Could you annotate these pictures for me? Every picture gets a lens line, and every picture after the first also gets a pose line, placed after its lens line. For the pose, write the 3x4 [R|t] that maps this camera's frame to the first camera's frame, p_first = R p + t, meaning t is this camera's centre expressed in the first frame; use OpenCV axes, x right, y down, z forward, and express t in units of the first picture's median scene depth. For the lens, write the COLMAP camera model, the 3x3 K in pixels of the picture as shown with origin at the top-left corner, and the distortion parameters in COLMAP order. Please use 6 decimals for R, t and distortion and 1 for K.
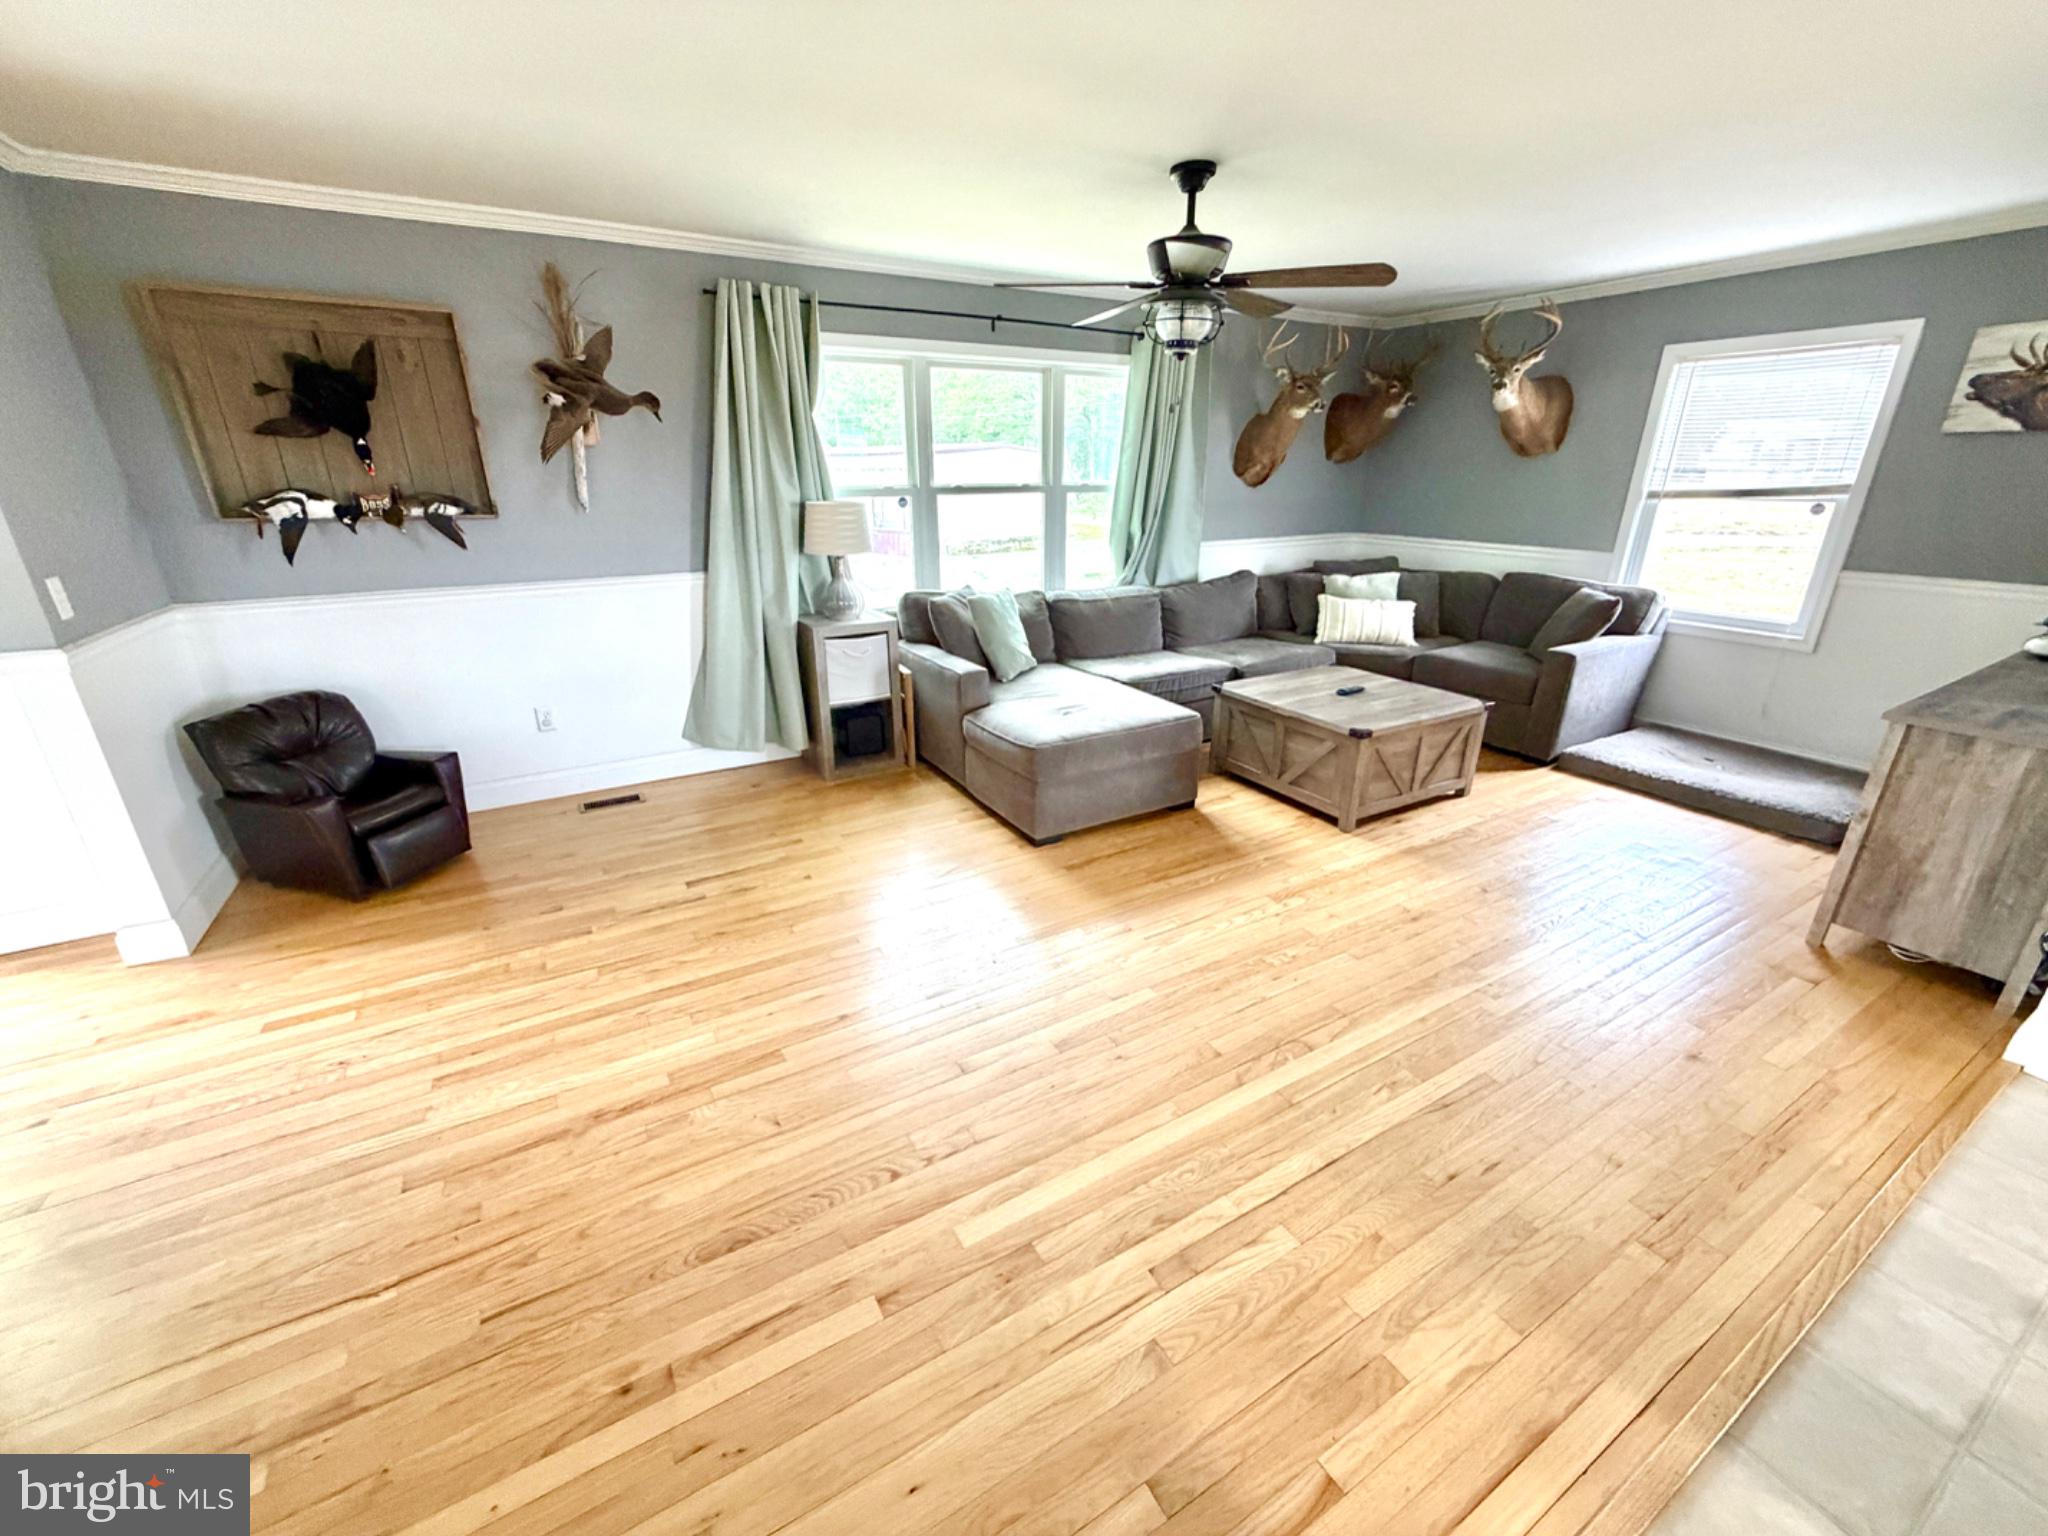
lens RADIAL K [[817.3, 0, 1016.7], [0, 817.3, 771.4], [0, 0, 1]] dist [0.000150, -0.000170]
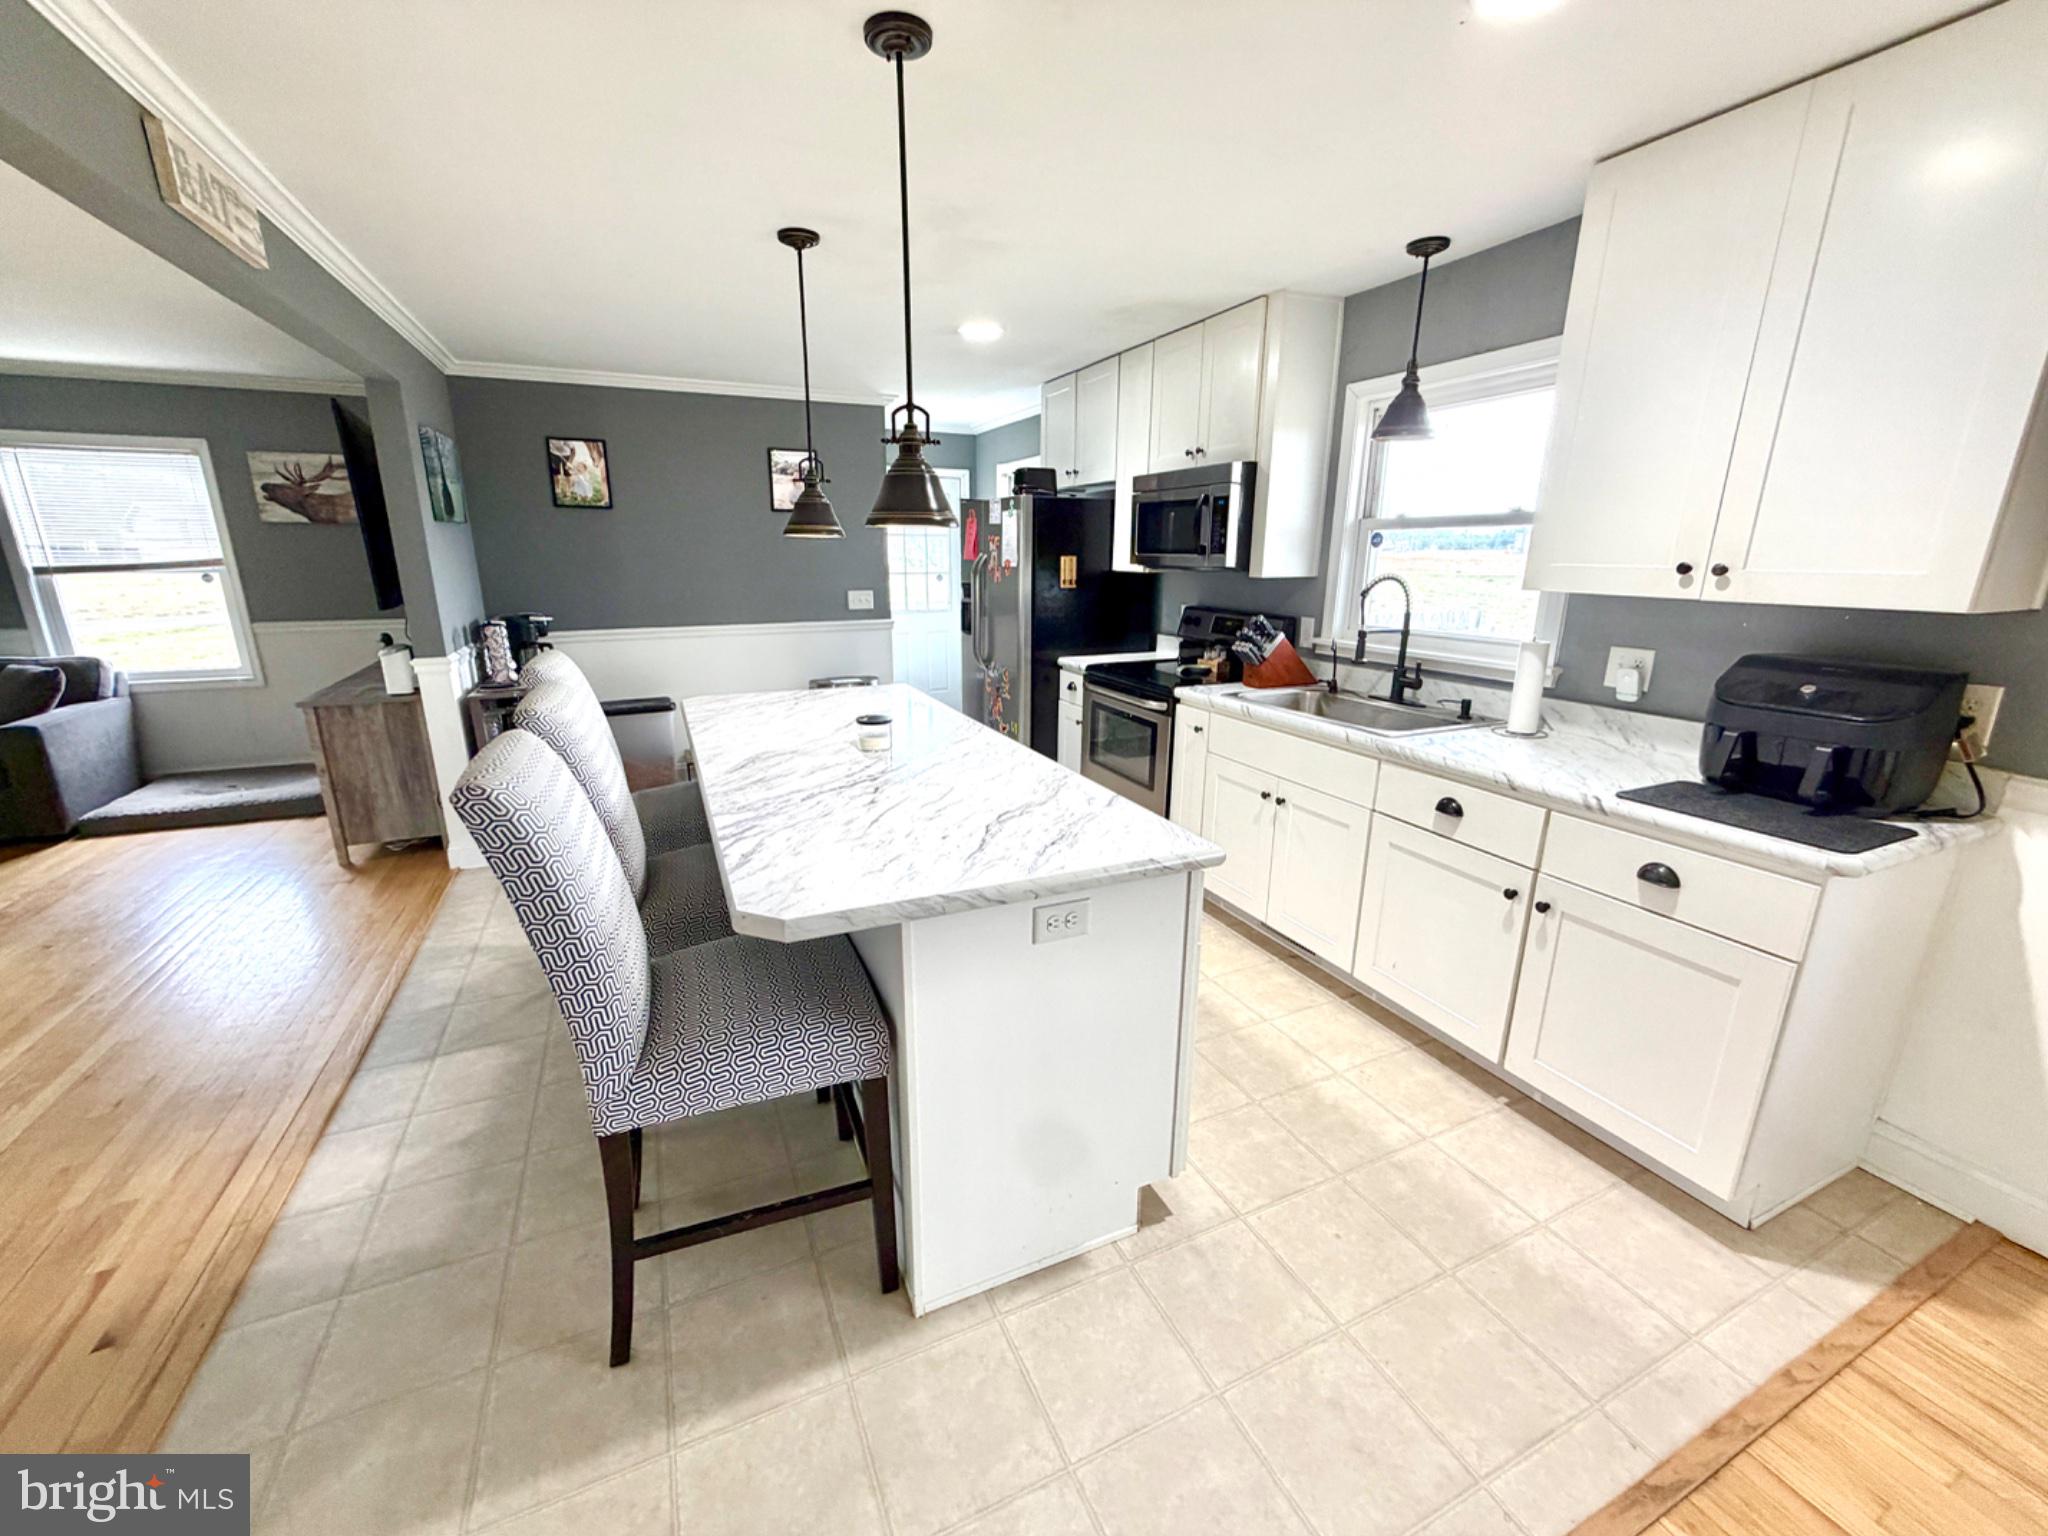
lens RADIAL K [[814.0, 0, 1016.1], [0, 814.0, 769.8], [0, 0, 1]] dist [0.001016, -0.000232]
pose [[0.098505, -0.257935, 0.961127, -0.228009], [0.343208, 0.915372, 0.210481, 0.144614], [-0.934080, 0.309133, 0.178694, -0.378832]]
